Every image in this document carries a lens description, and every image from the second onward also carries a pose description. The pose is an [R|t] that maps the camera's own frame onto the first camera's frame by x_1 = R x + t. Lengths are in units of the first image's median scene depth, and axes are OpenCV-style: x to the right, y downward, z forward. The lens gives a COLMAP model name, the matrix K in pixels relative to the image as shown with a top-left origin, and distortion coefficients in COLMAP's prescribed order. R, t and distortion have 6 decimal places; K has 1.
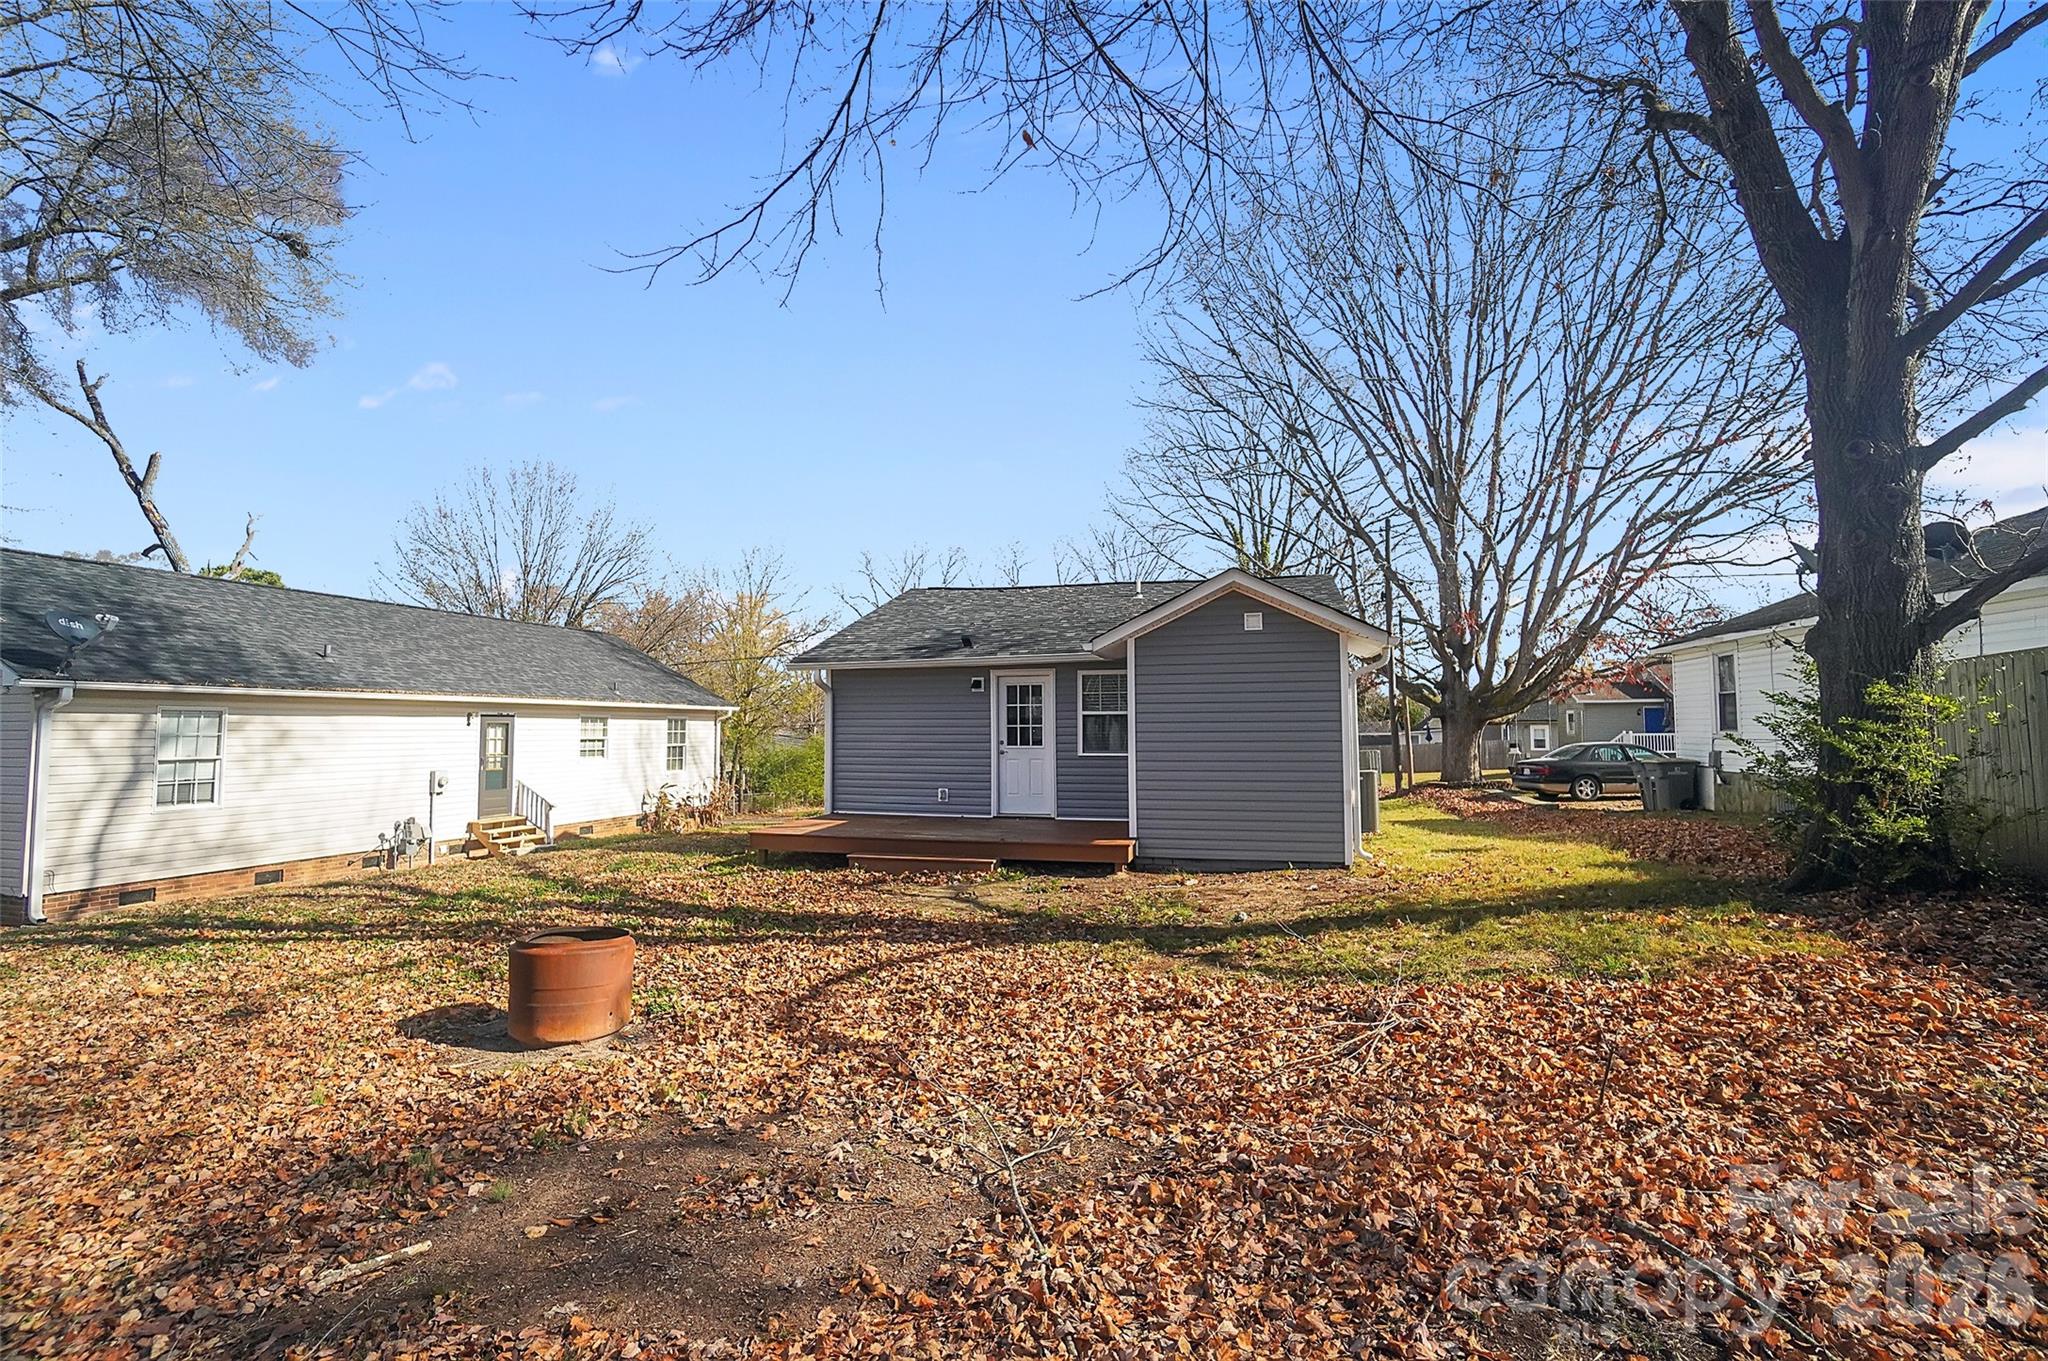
lens RADIAL K [[902.1, 0, 1007.9], [0, 902.1, 677.6], [0, 0, 1]] dist [-0.062152, 0.021936]
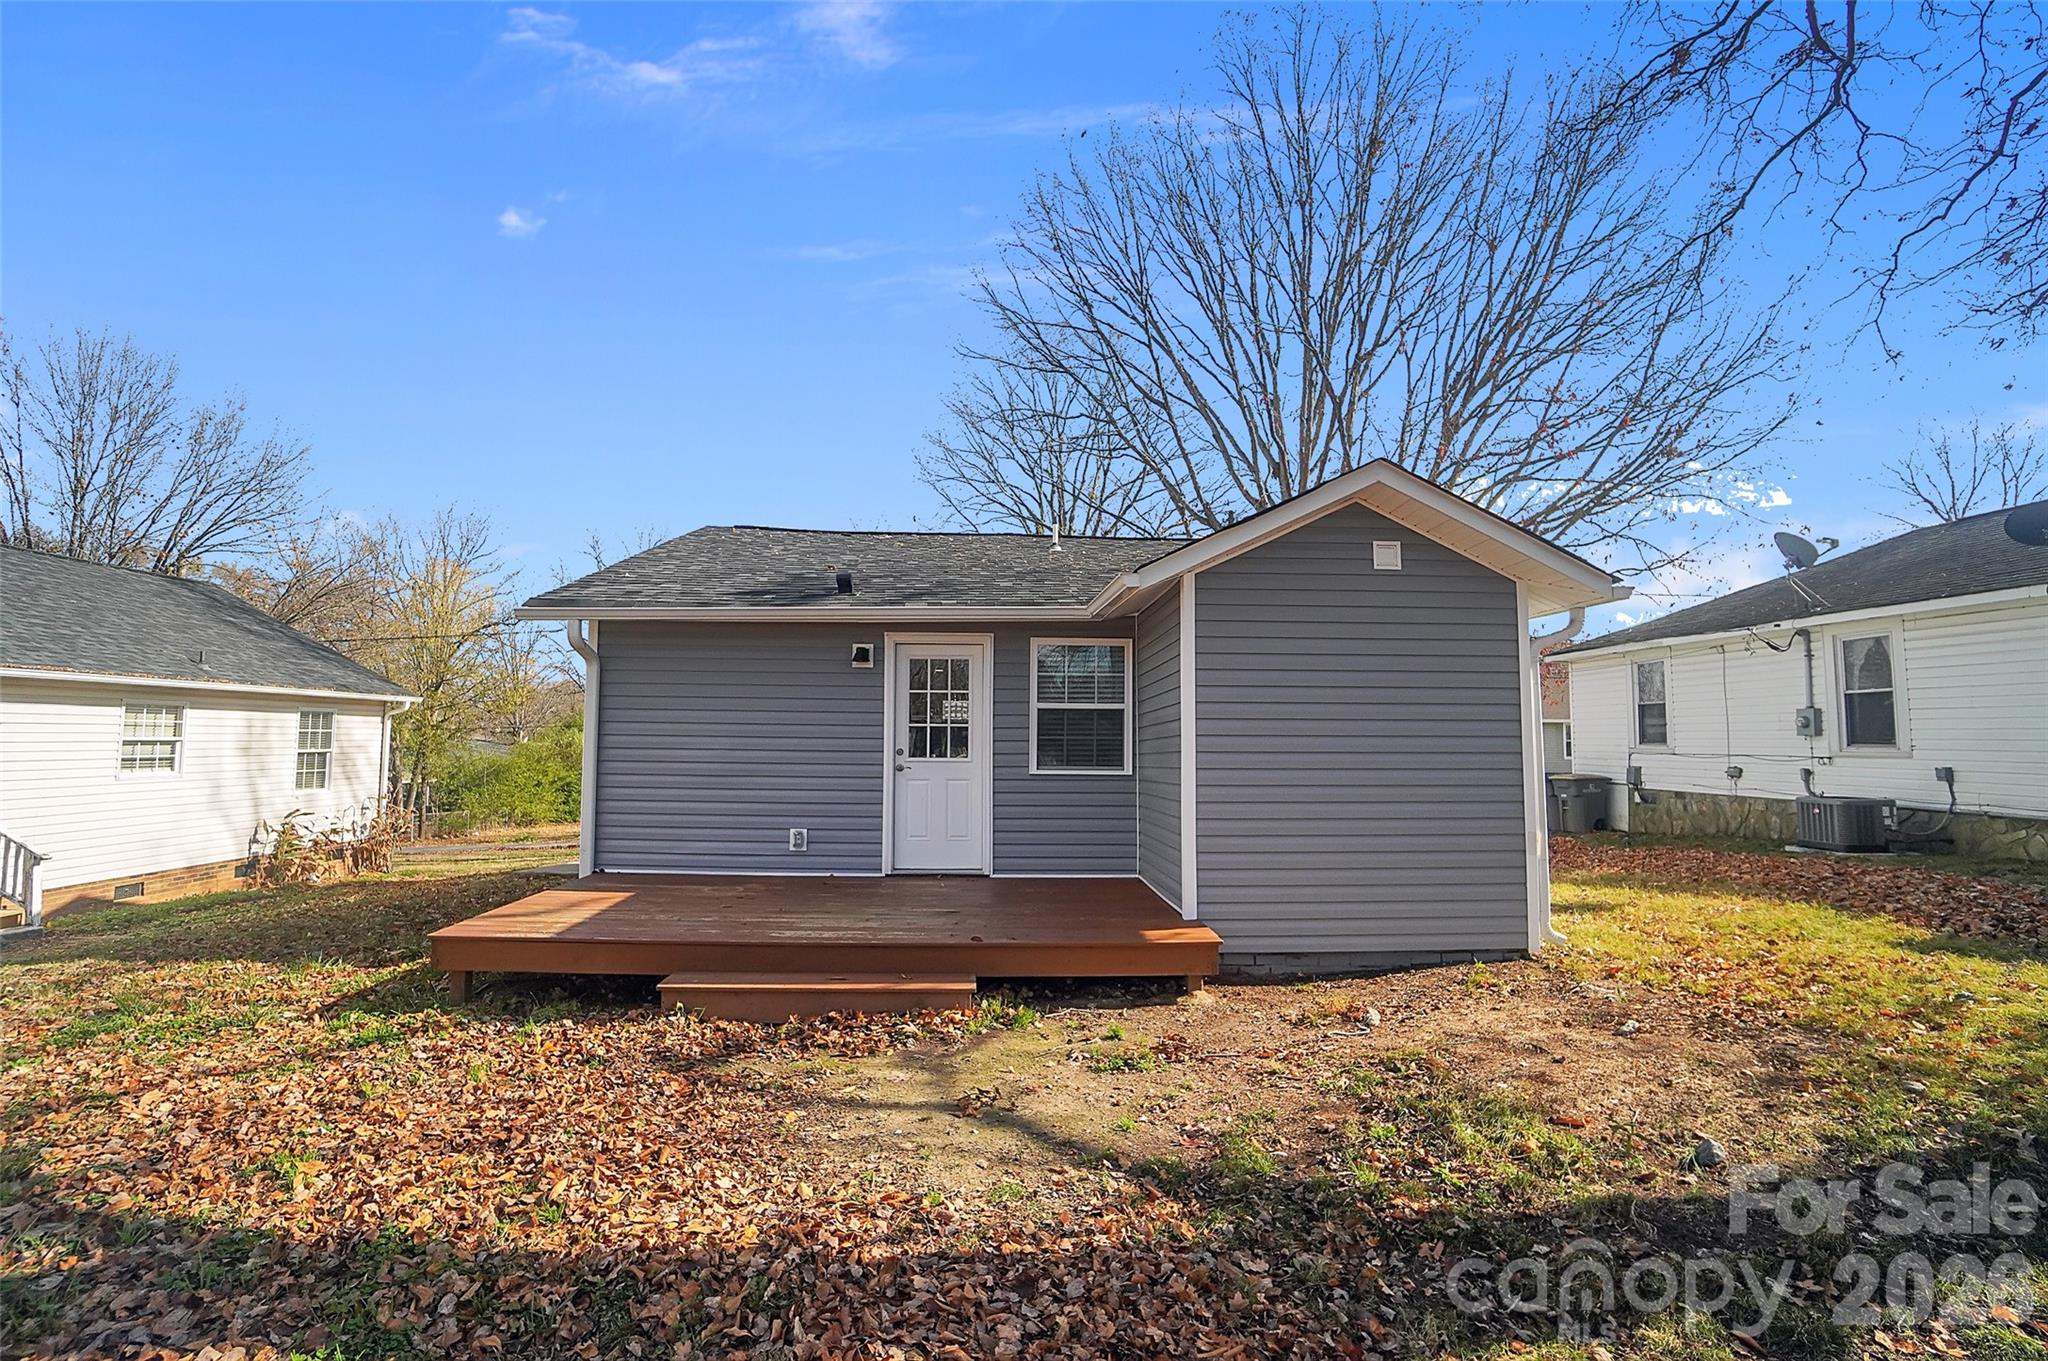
lens RADIAL K [[902.1, 0, 1007.9], [0, 902.1, 677.6], [0, 0, 1]] dist [-0.062152, 0.021936]
pose [[0.957241, 0.030245, 0.287707, -0.075825], [-0.027067, 0.999521, -0.015019, 0.019199], [-0.288024, 0.006590, 0.957601, 0.263448]]
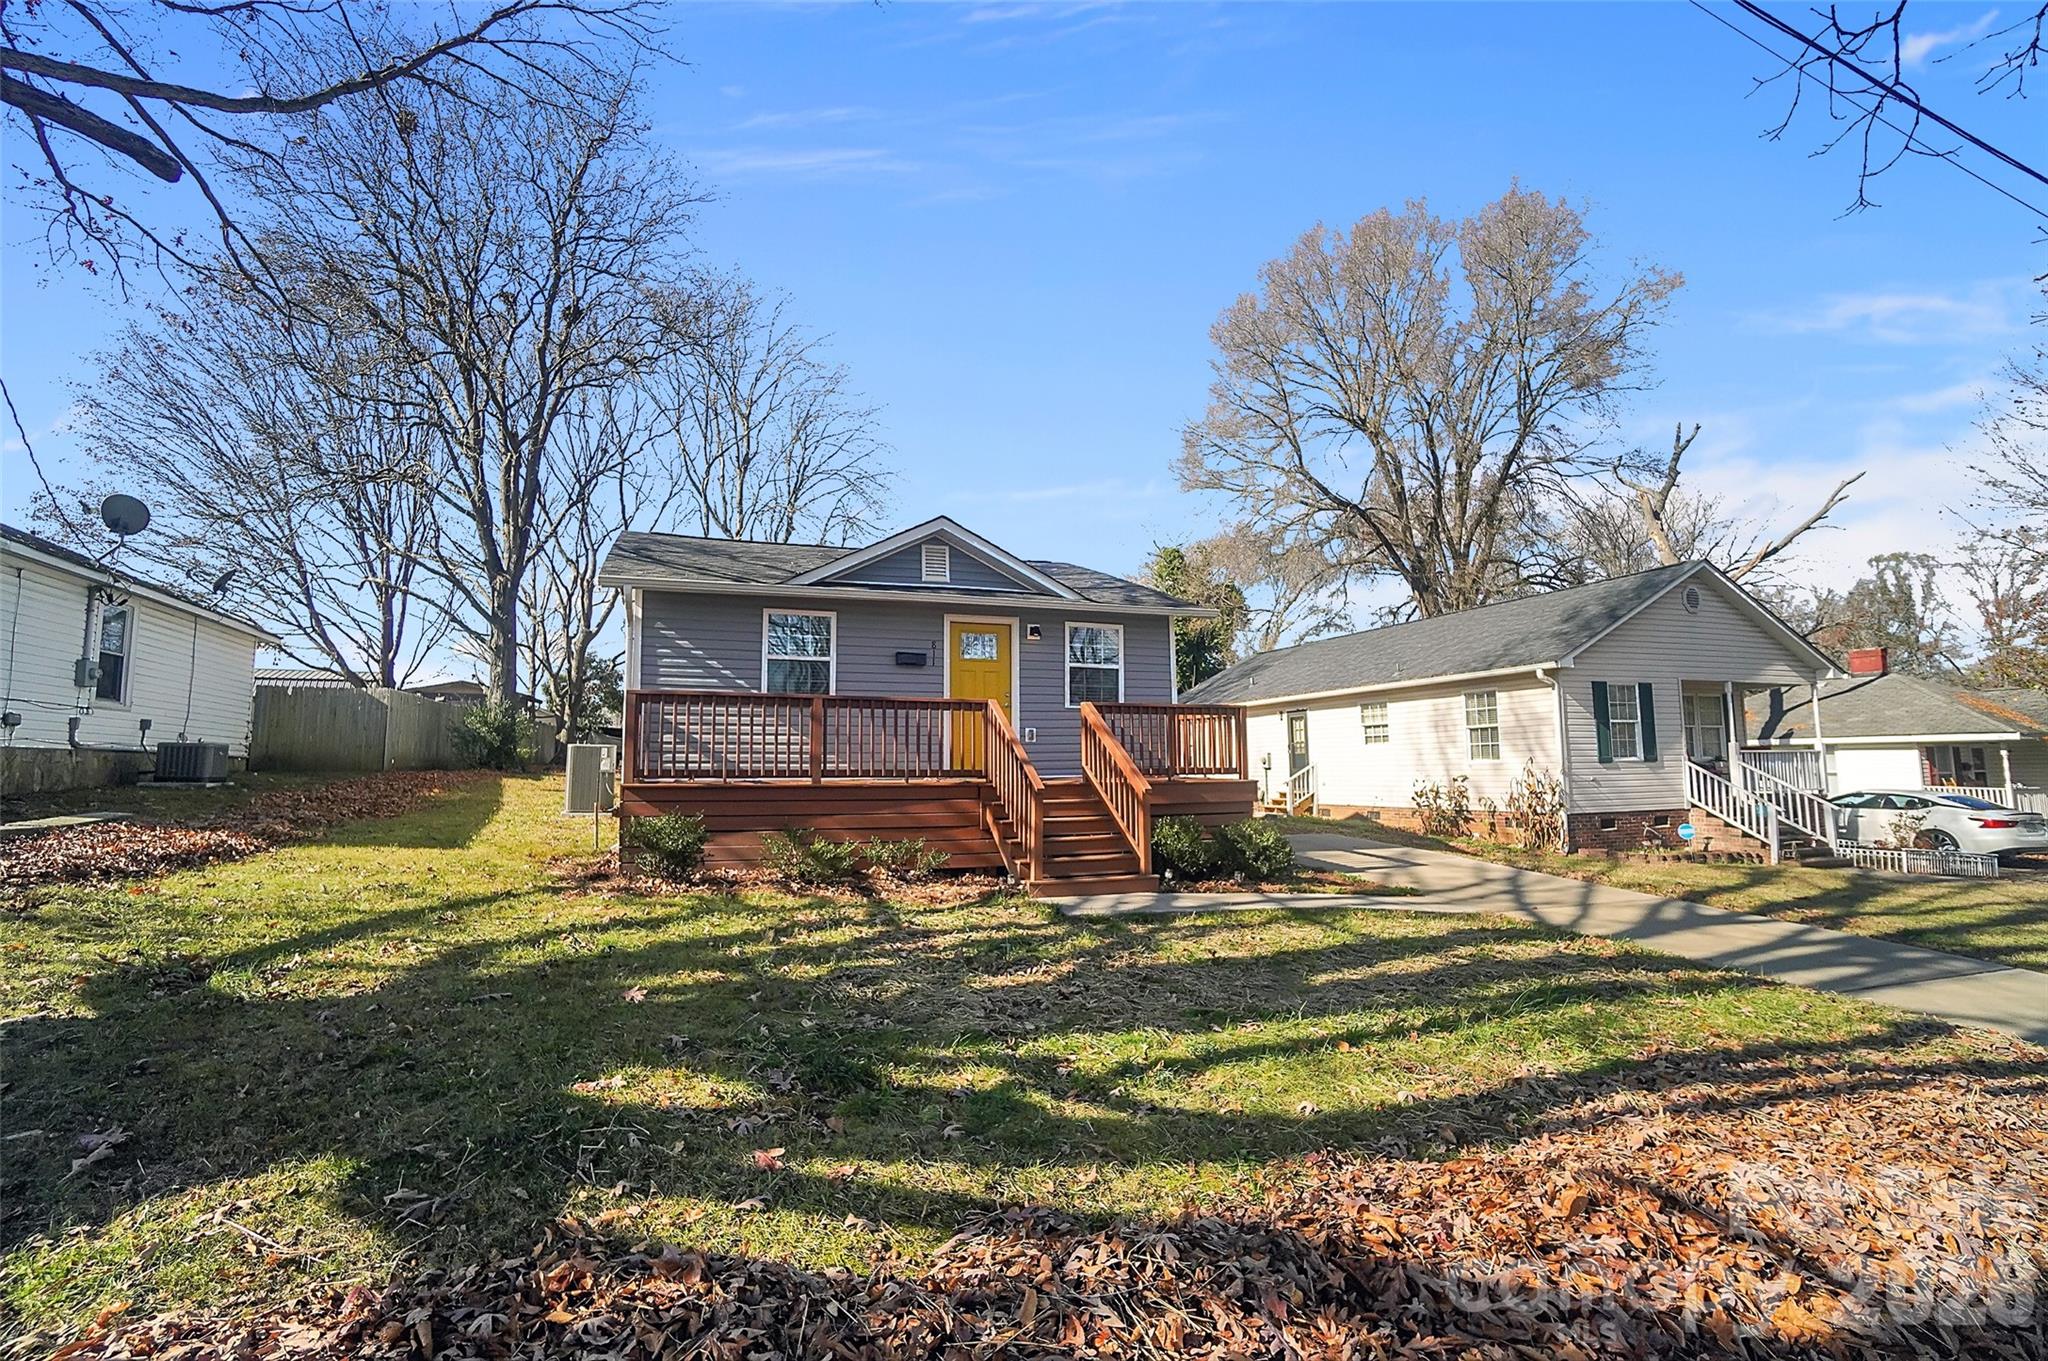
lens RADIAL K [[902.1, 0, 1007.9], [0, 902.1, 677.6], [0, 0, 1]] dist [-0.062152, 0.021936]
pose [[-0.812233, -0.054314, -0.580798, 0.459464], [0.040976, 0.987884, -0.149687, 0.151703], [0.581892, -0.145379, -0.800167, 1.588012]]
